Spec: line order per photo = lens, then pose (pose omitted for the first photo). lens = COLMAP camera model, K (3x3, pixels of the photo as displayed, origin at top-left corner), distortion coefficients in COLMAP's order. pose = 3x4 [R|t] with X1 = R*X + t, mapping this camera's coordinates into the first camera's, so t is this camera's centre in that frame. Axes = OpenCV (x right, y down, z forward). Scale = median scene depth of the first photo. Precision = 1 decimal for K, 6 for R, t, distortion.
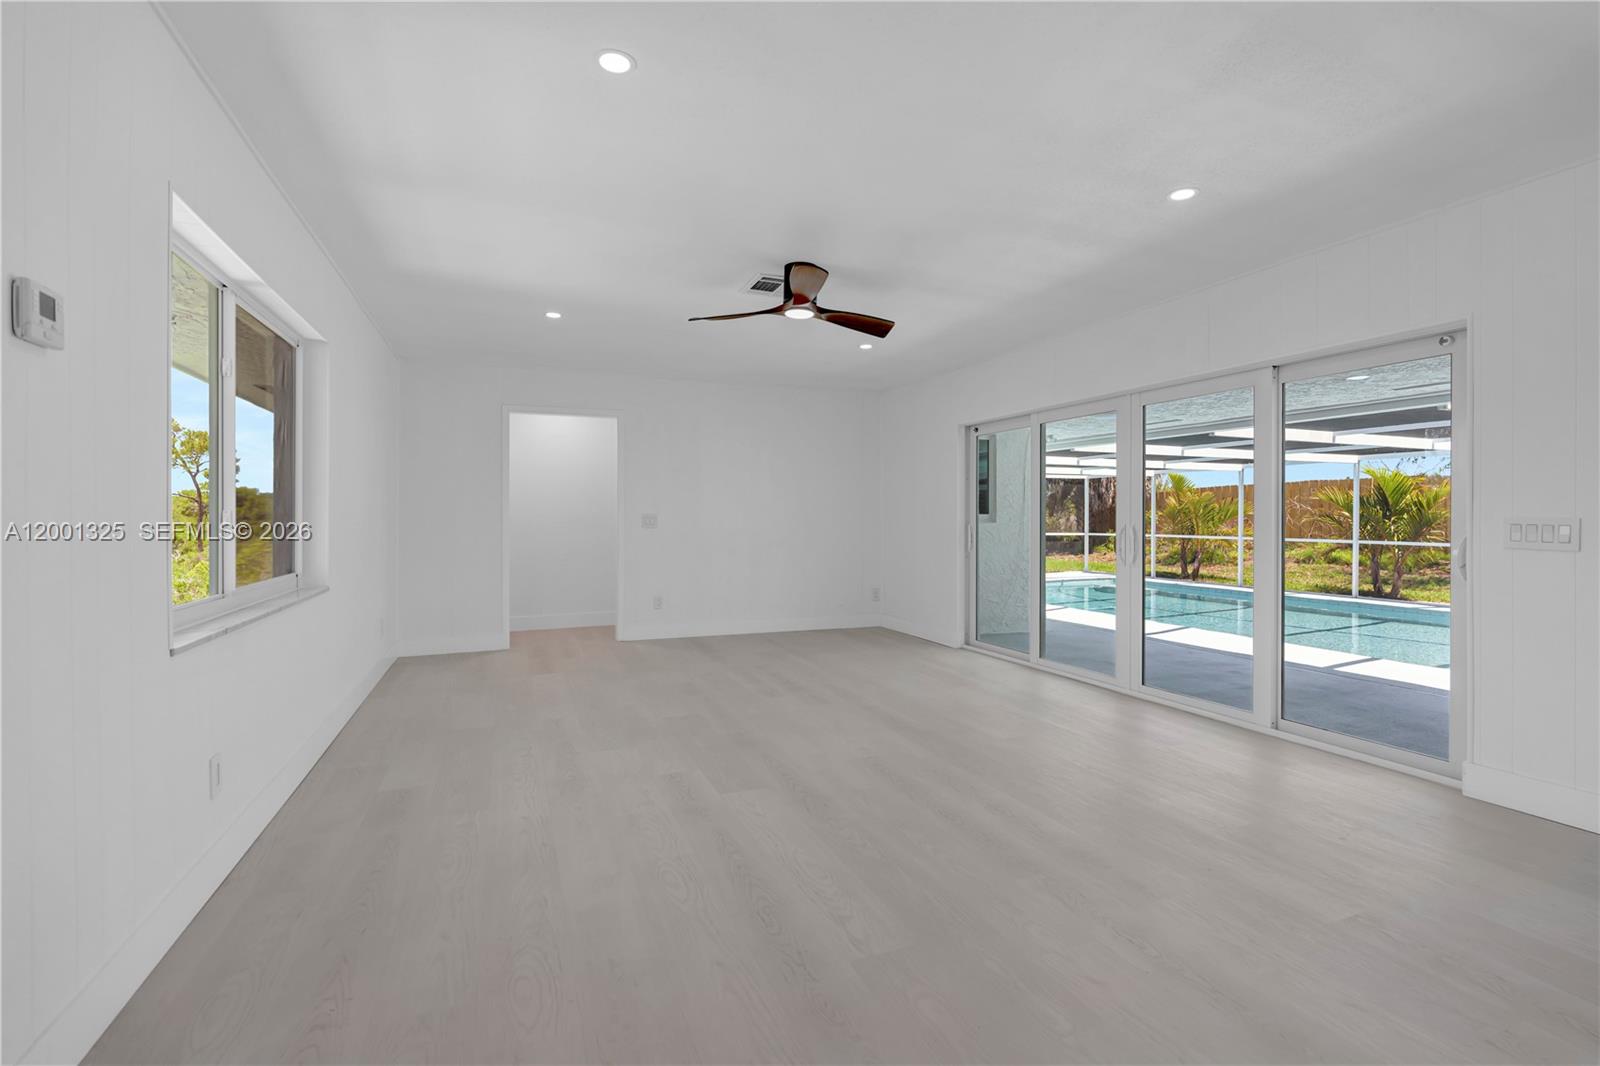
lens RADIAL K [[703.1, 0, 800.0], [0, 703.1, 533.0], [0, 0, 1]] dist [-0.001337, -0.000029]
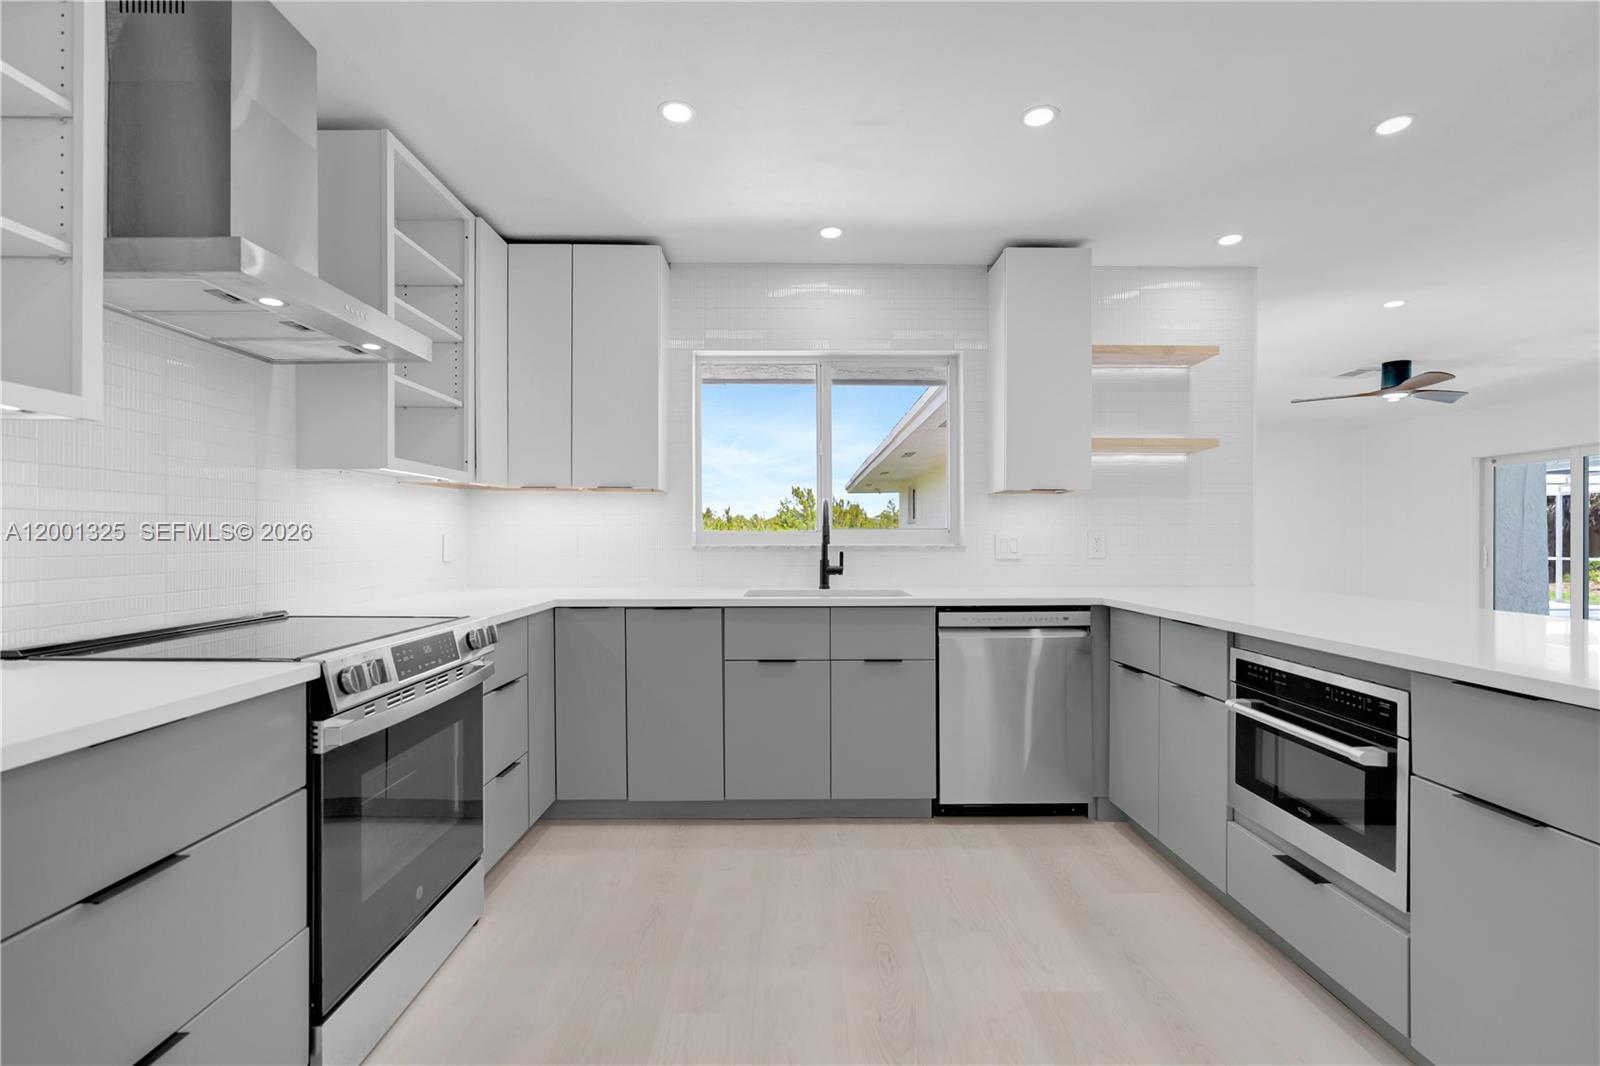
lens RADIAL K [[719.3, 0, 799.3], [0, 719.3, 540.2], [0, 0, 1]] dist [-0.003434, -0.000295]
pose [[0.925523, 0.004317, -0.378666, -0.155770], [-0.011759, 0.999780, -0.017341, 0.006000], [0.378508, 0.020502, 0.925371, -0.219984]]
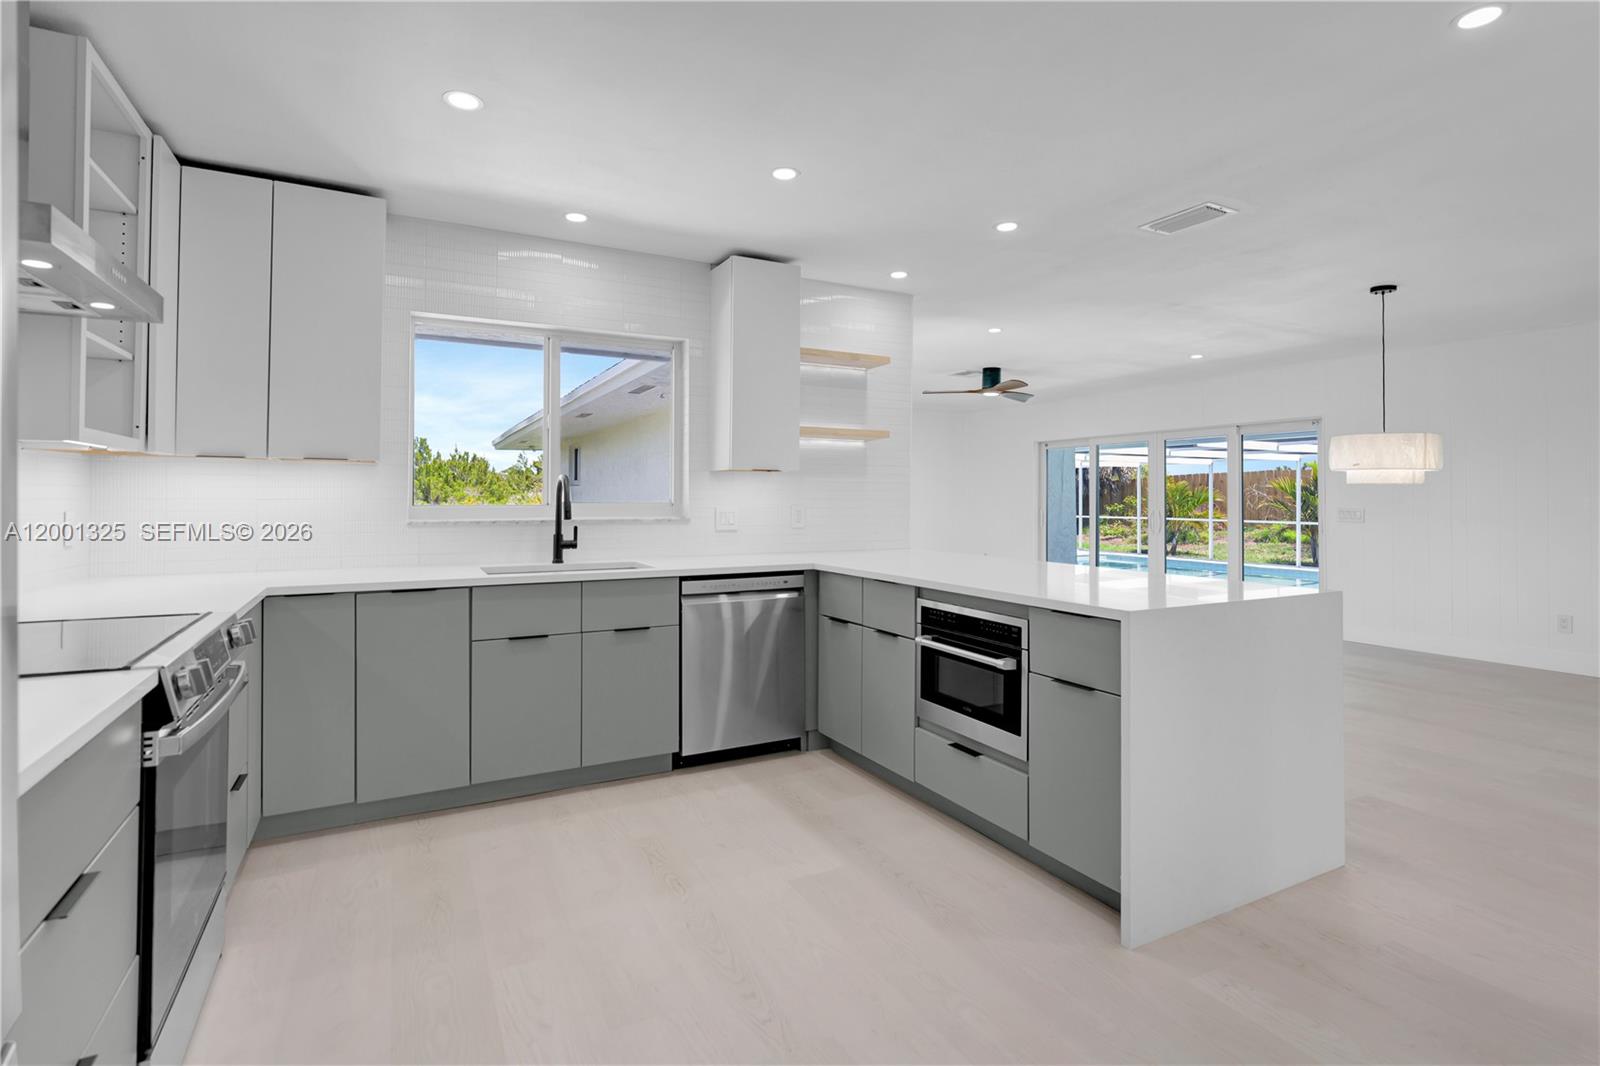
lens RADIAL K [[788.1, 0, 804.2], [0, 788.1, 490.7], [0, 0, 1]] dist [-0.000049, 0.000394]
pose [[0.995750, 0.006997, 0.091829, -0.183325], [-0.004225, 0.999530, -0.030347, 0.000938], [-0.091999, 0.029831, 0.995312, -0.269522]]
